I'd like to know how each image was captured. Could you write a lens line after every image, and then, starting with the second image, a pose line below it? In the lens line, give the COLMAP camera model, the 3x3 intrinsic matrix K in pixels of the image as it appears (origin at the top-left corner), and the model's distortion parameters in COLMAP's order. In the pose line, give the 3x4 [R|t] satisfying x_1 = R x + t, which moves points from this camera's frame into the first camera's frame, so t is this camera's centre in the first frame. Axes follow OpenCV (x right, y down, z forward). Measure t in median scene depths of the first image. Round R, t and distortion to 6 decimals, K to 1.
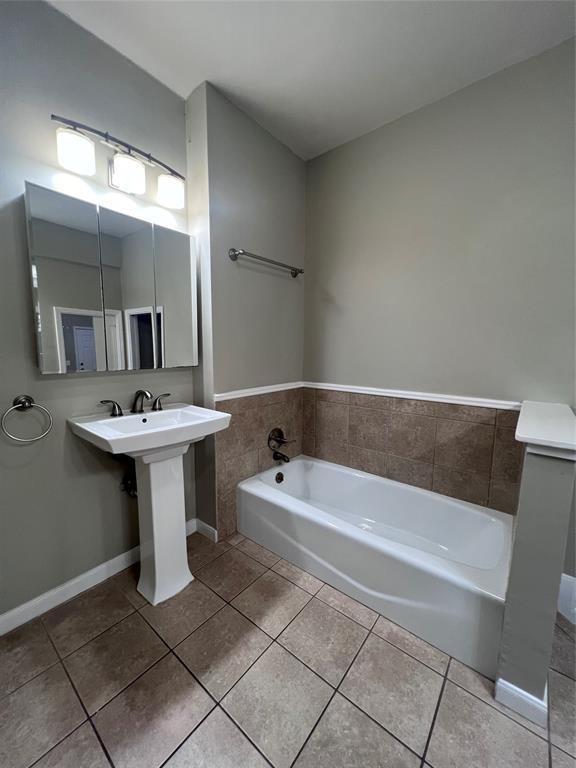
lens RADIAL K [[305.4, 0, 287.6], [0, 305.4, 383.0], [0, 0, 1]] dist [0.000866, 0.000131]
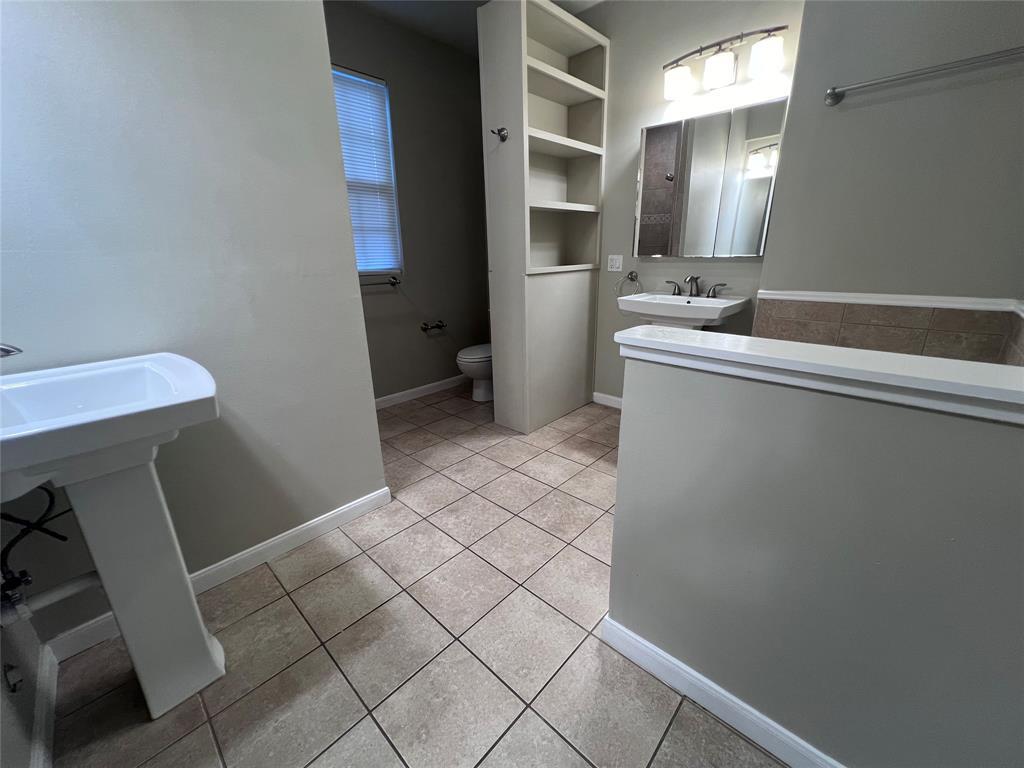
lens RADIAL K [[409.5, 0, 512.1], [0, 409.5, 383.3], [0, 0, 1]] dist [-0.000729, -0.000426]
pose [[-0.073485, 0.294986, -0.952672, 1.291313], [-0.107684, 0.947323, 0.301635, 0.017628], [0.991466, 0.124753, -0.037849, 0.471454]]
